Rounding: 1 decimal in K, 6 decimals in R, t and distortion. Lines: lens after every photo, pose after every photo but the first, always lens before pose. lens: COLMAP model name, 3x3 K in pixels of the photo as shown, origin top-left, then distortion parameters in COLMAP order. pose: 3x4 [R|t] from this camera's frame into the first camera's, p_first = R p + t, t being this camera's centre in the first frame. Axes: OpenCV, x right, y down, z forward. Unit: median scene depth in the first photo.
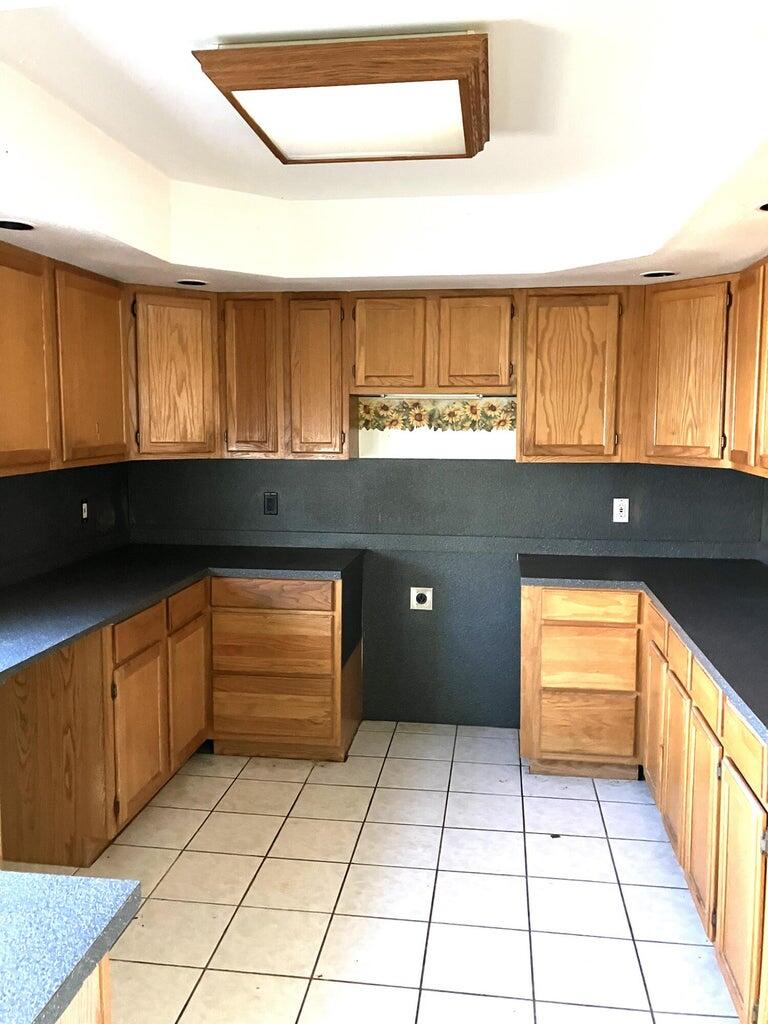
lens RADIAL K [[839.5, 0, 386.9], [0, 839.5, 508.4], [0, 0, 1]] dist [0.010294, -0.011938]
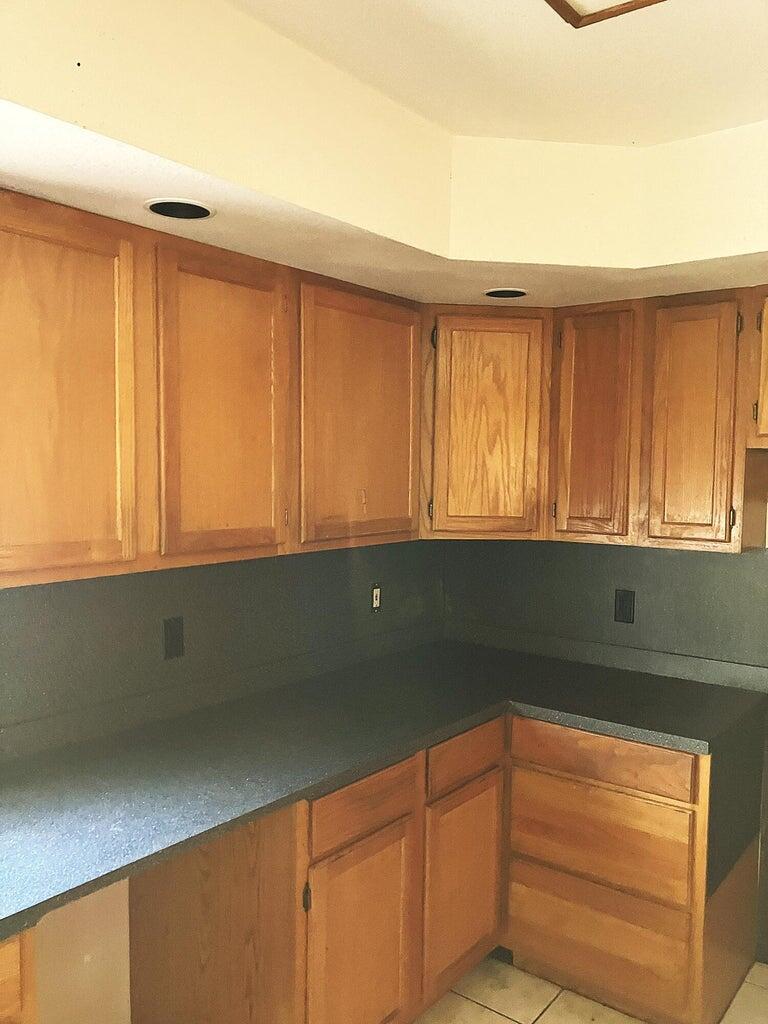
lens RADIAL K [[839.5, 0, 382.2], [0, 839.5, 520.9], [0, 0, 1]] dist [0.010294, -0.011938]
pose [[0.868176, 0.034221, -0.495075, 0.033079], [-0.058930, 0.997670, -0.034379, -0.046051], [0.492745, 0.059022, 0.868170, 0.336021]]
